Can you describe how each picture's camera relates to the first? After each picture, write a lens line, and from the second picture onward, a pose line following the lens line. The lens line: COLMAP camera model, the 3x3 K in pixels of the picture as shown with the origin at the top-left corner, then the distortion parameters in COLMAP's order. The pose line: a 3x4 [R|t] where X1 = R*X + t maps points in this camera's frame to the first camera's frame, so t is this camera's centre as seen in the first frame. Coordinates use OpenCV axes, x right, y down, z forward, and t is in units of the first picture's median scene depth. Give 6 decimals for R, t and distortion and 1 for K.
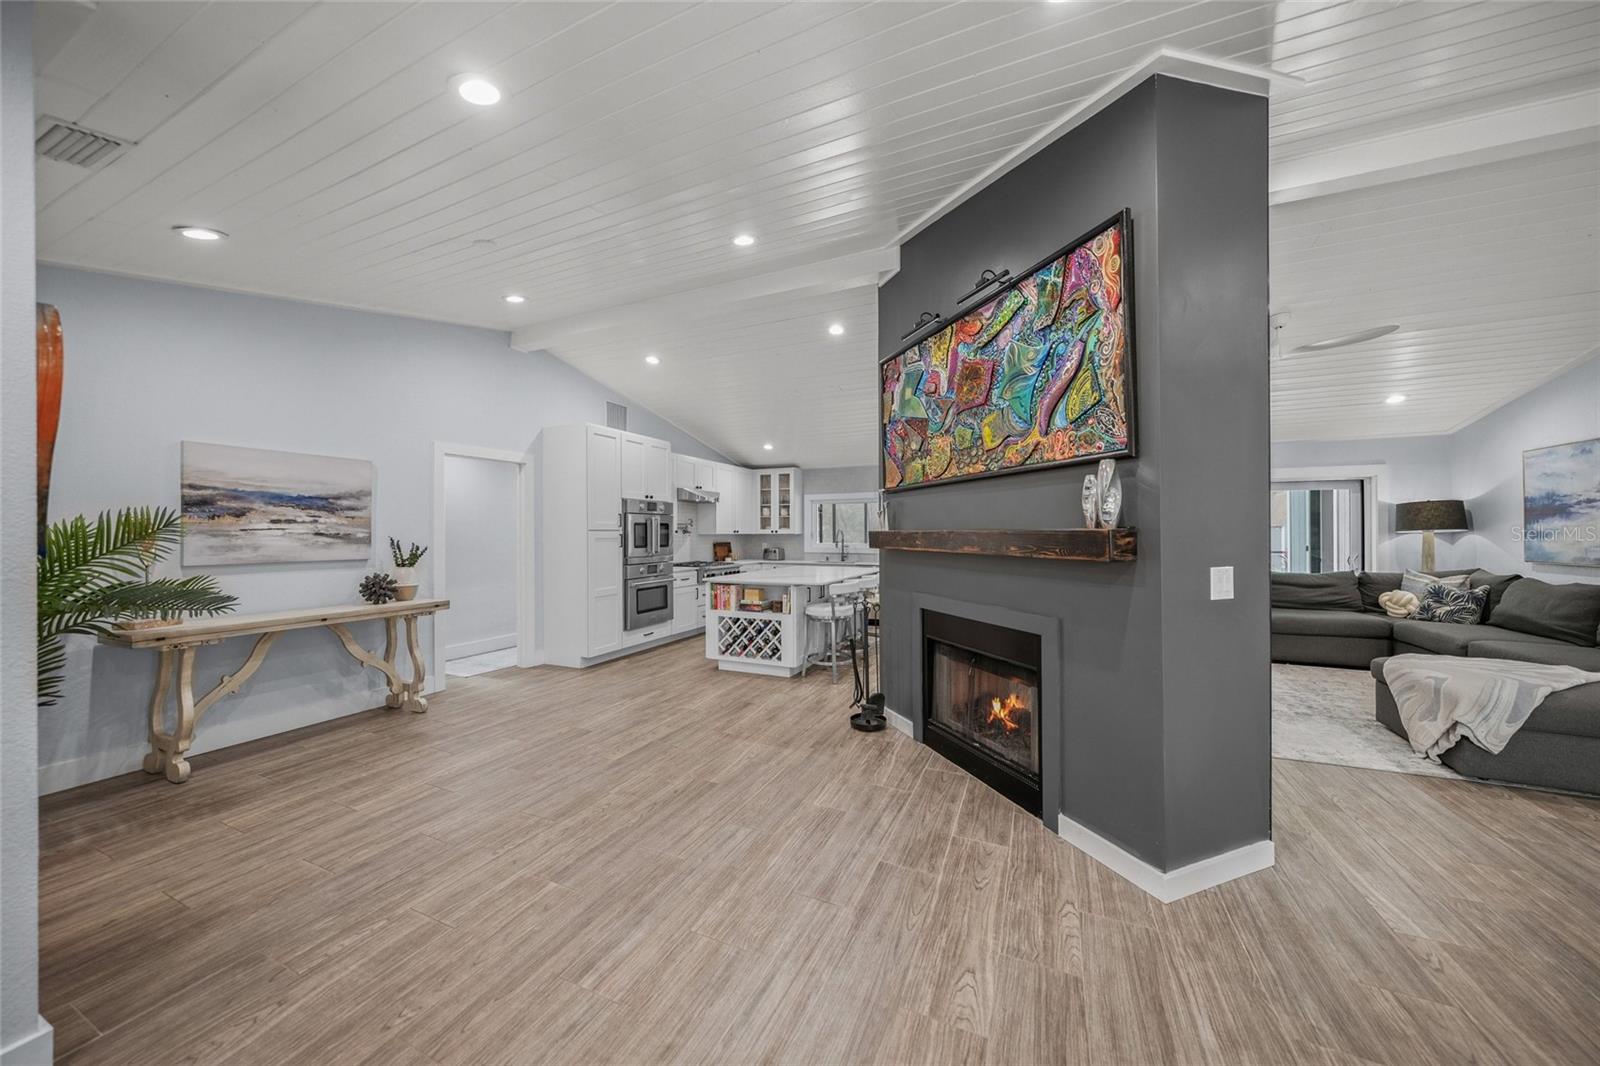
lens RADIAL K [[551.7, 0, 793.7], [0, 551.7, 530.3], [0, 0, 1]] dist [-0.005040, 0.000822]
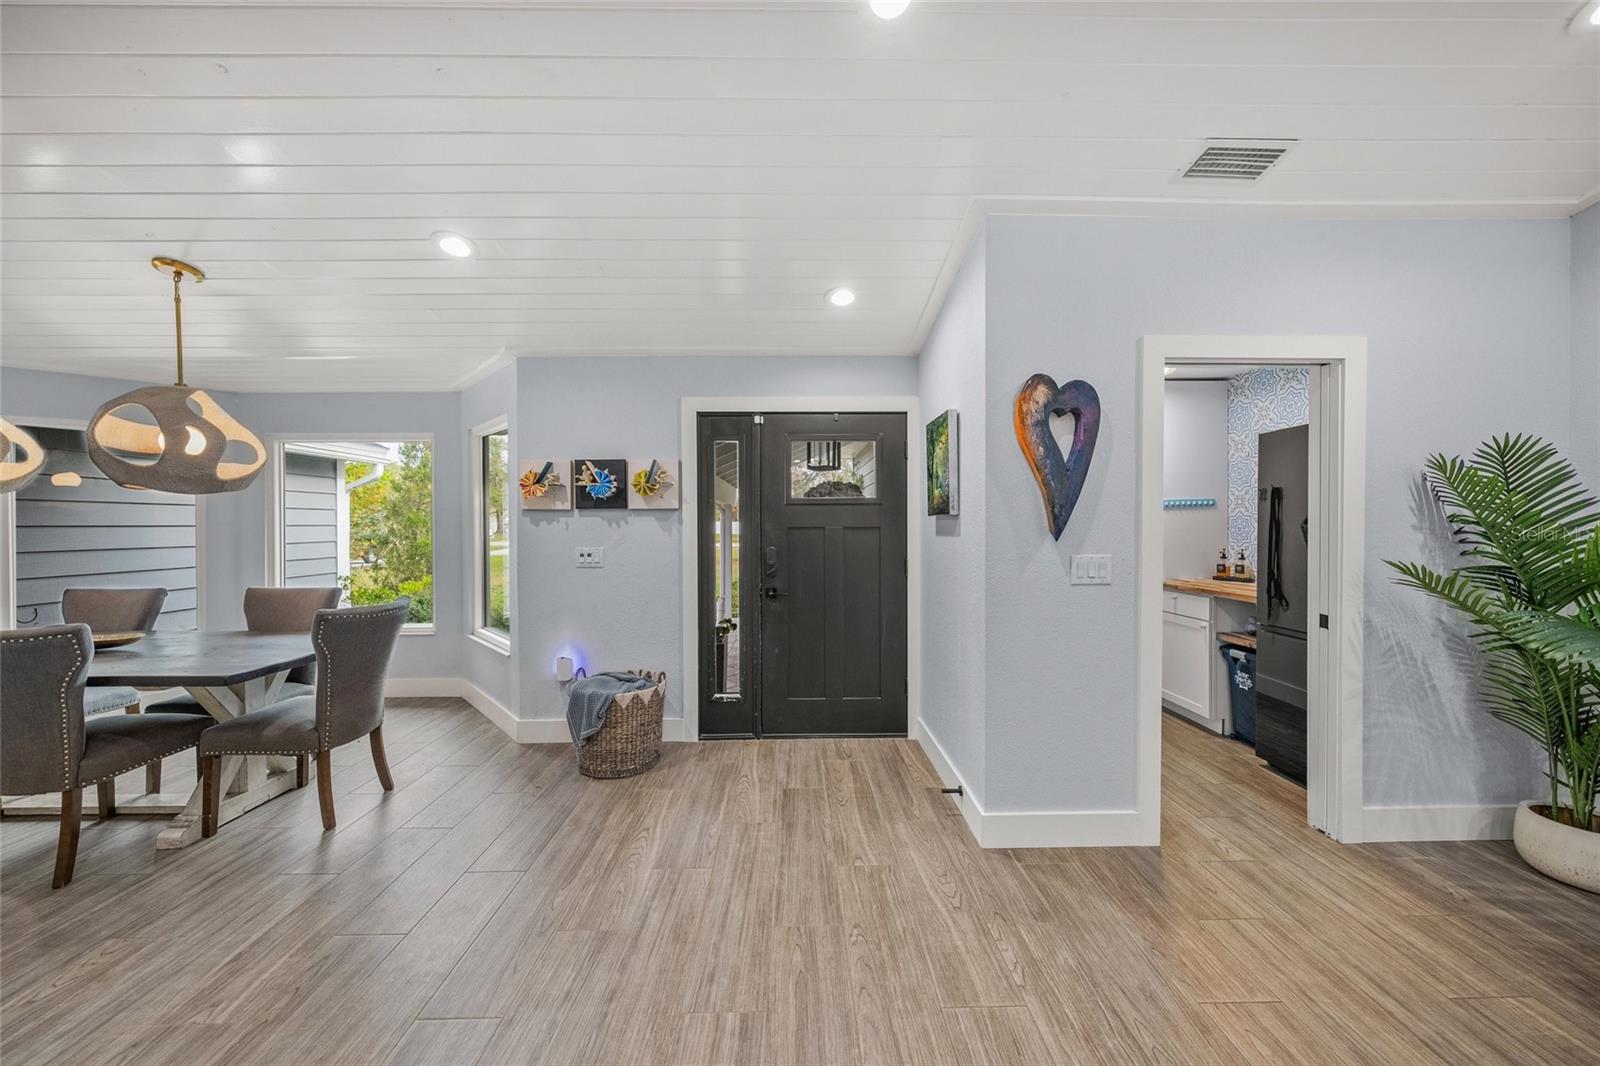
lens RADIAL K [[551.7, 0, 803.3], [0, 551.7, 525.2], [0, 0, 1]] dist [-0.005040, 0.000822]
pose [[-0.903424, 0.008738, -0.428660, -0.043280], [0.008172, 0.999962, 0.003162, -0.000949], [0.428671, -0.000647, -0.903460, 0.825370]]
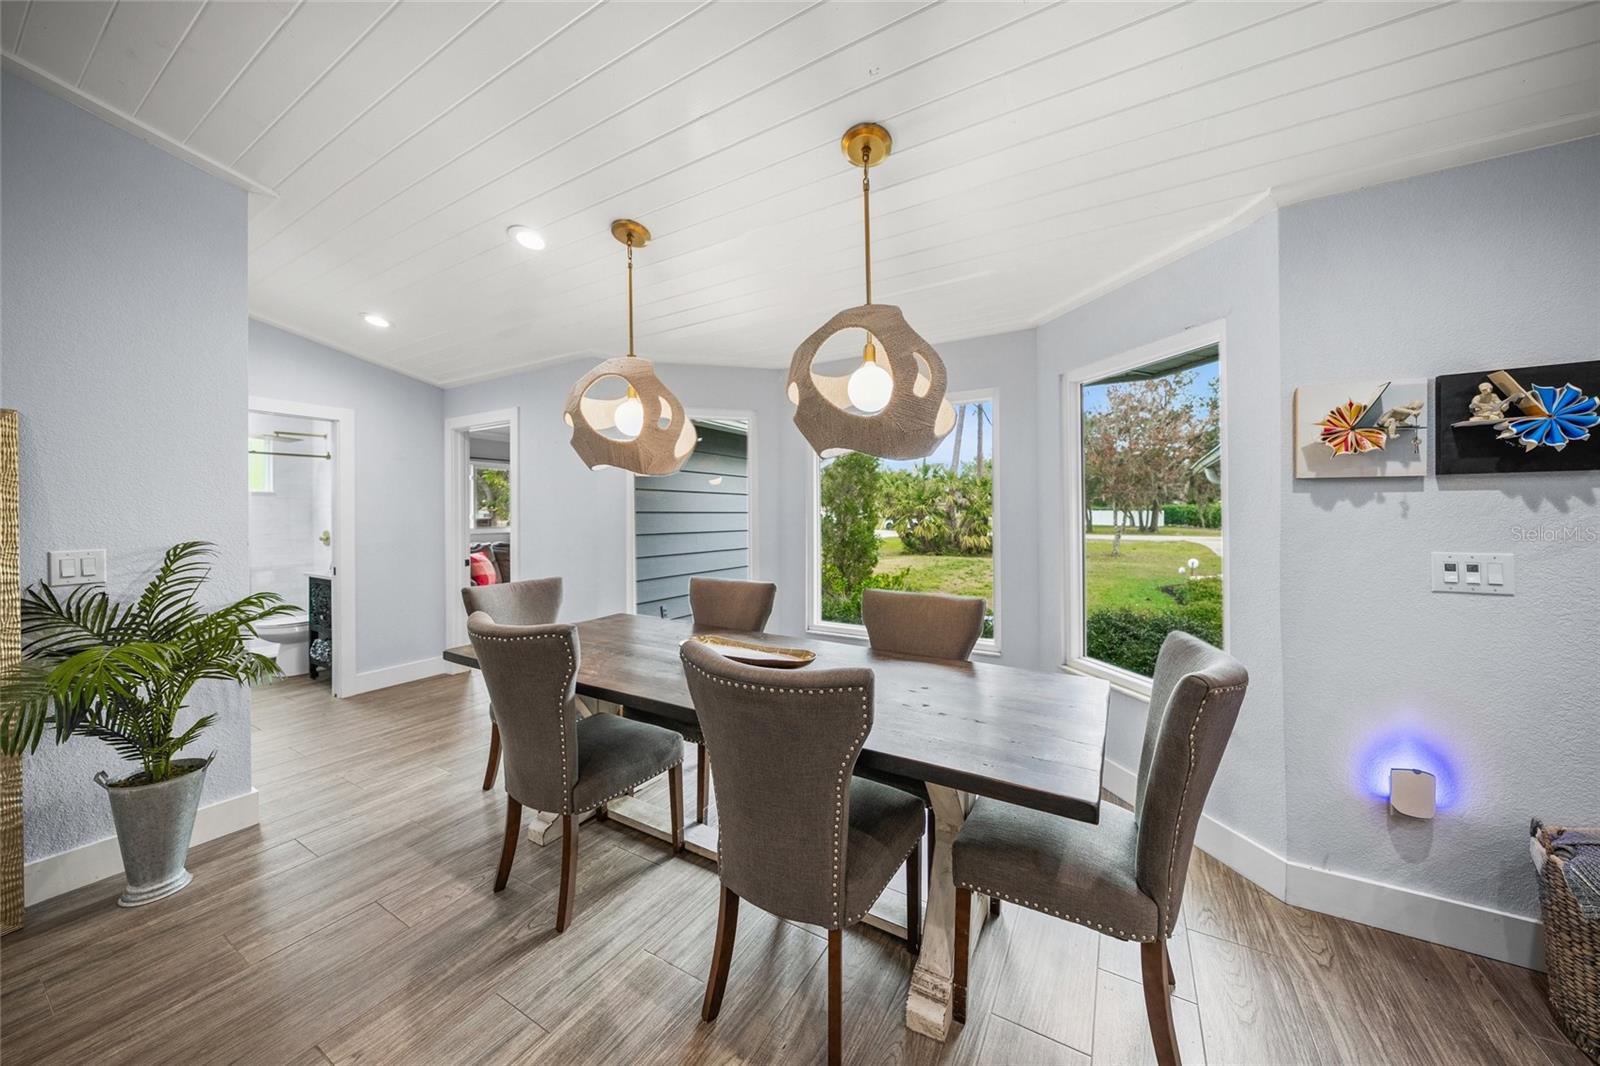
lens RADIAL K [[551.7, 0, 786.8], [0, 551.7, 512.2], [0, 0, 1]] dist [-0.005040, 0.000822]
pose [[-0.993567, 0.010107, 0.112793, 0.391081], [0.009649, 0.999943, -0.004606, -0.000050], [-0.112833, -0.003488, -0.993608, 0.349605]]
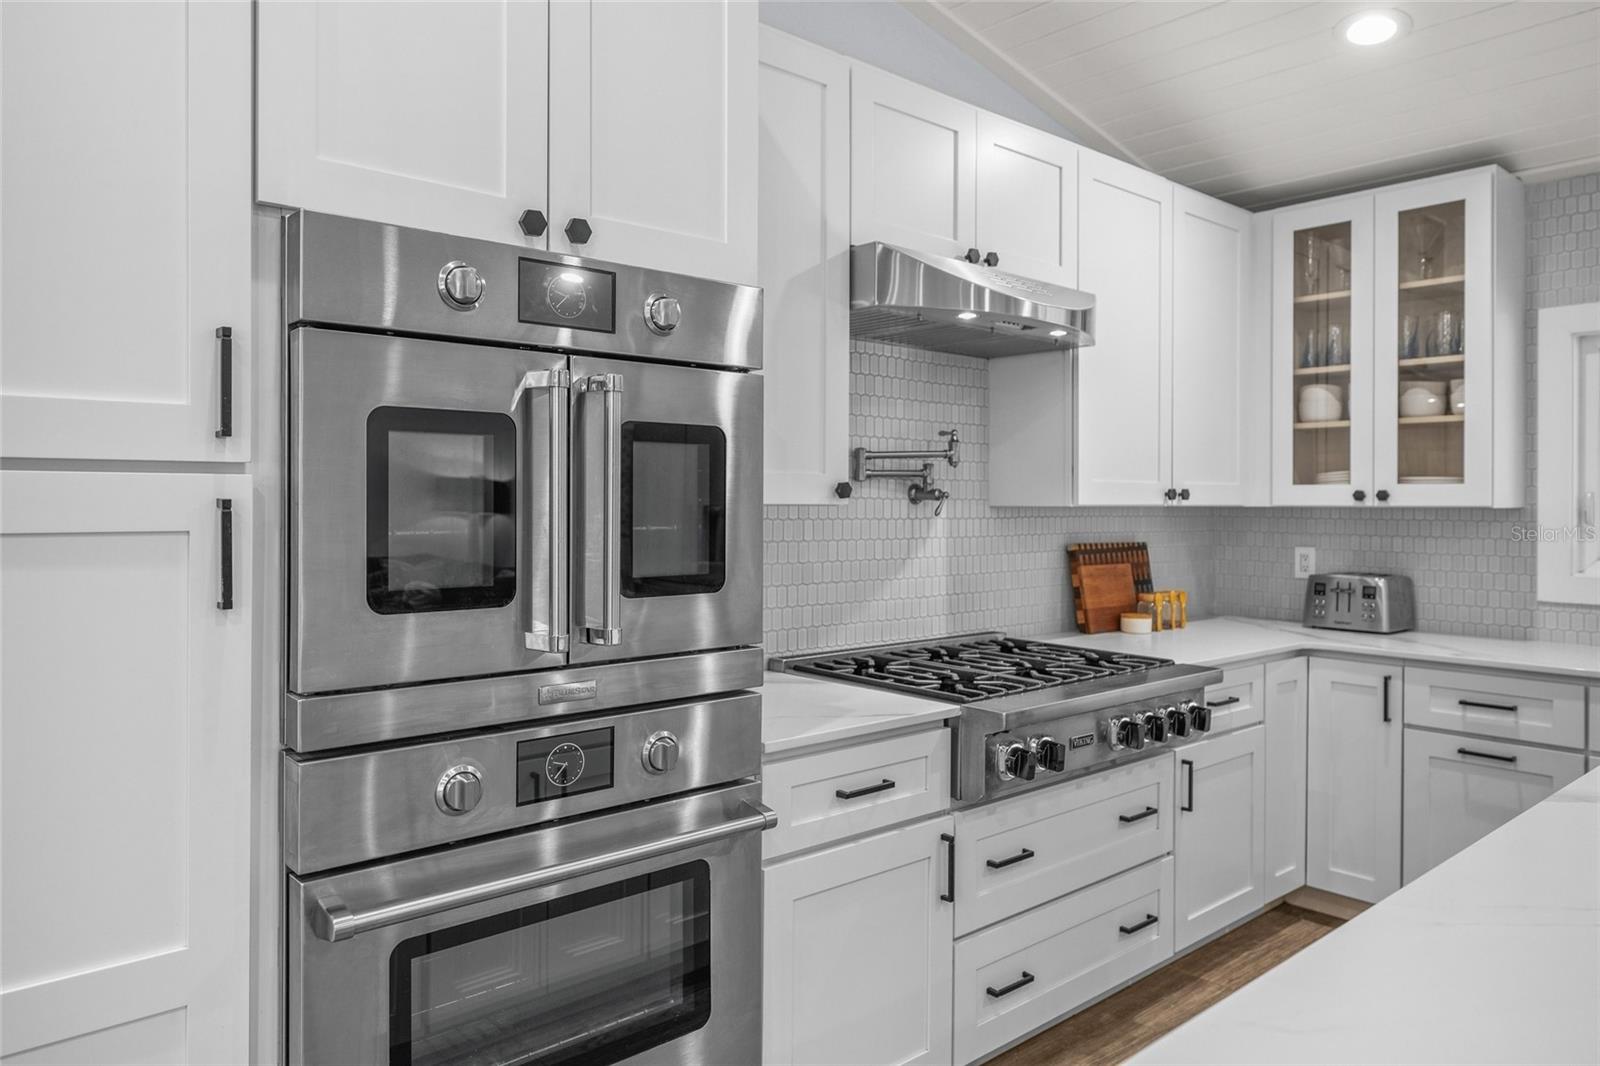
lens RADIAL K [[1092.2, 0, 808.7], [0, 1092.2, 496.7], [0, 0, 1]] dist [0.012896, 0.002495]
pose [[0.922161, 0.005129, -0.386772, -0.164857], [-0.005181, 0.999986, 0.000906, 0.008357], [0.386772, 0.001168, 0.922175, 1.276658]]
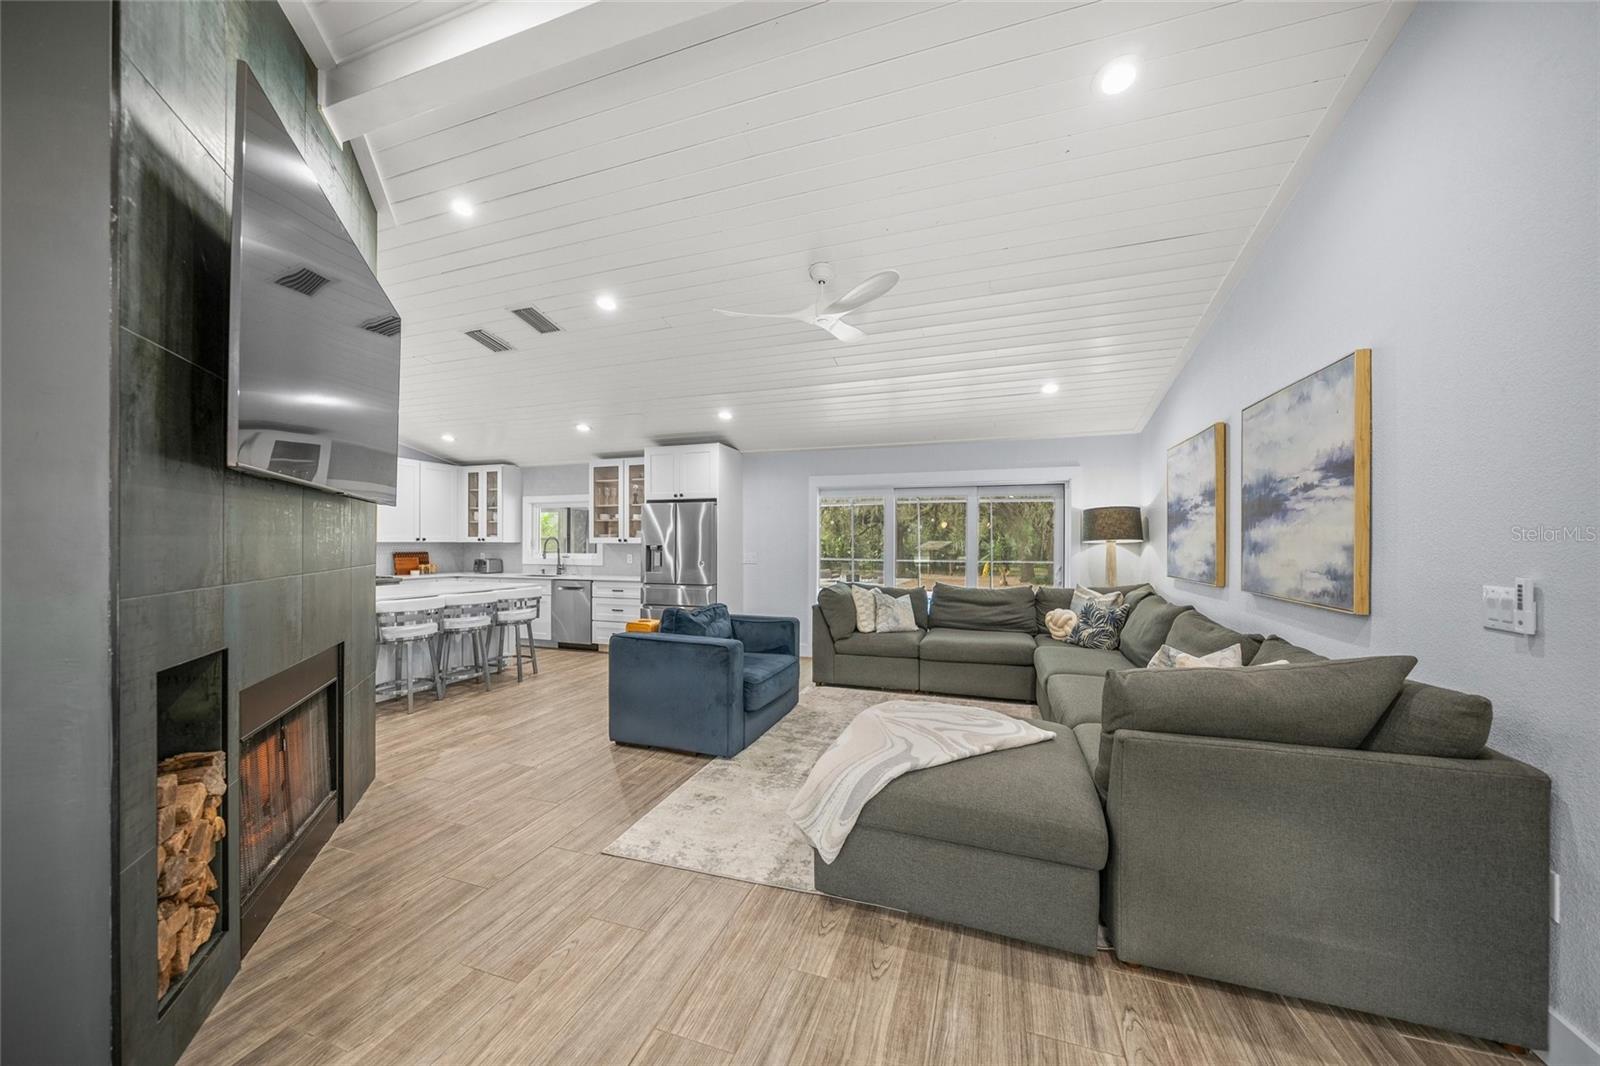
lens RADIAL K [[551.7, 0, 807.0], [0, 551.7, 544.9], [0, 0, 1]] dist [-0.005040, 0.000822]
pose [[0.994734, 0.004061, 0.102407, 0.889757], [-0.004895, 0.999957, 0.007896, 0.003601], [-0.102371, -0.008356, 0.994711, 0.242584]]
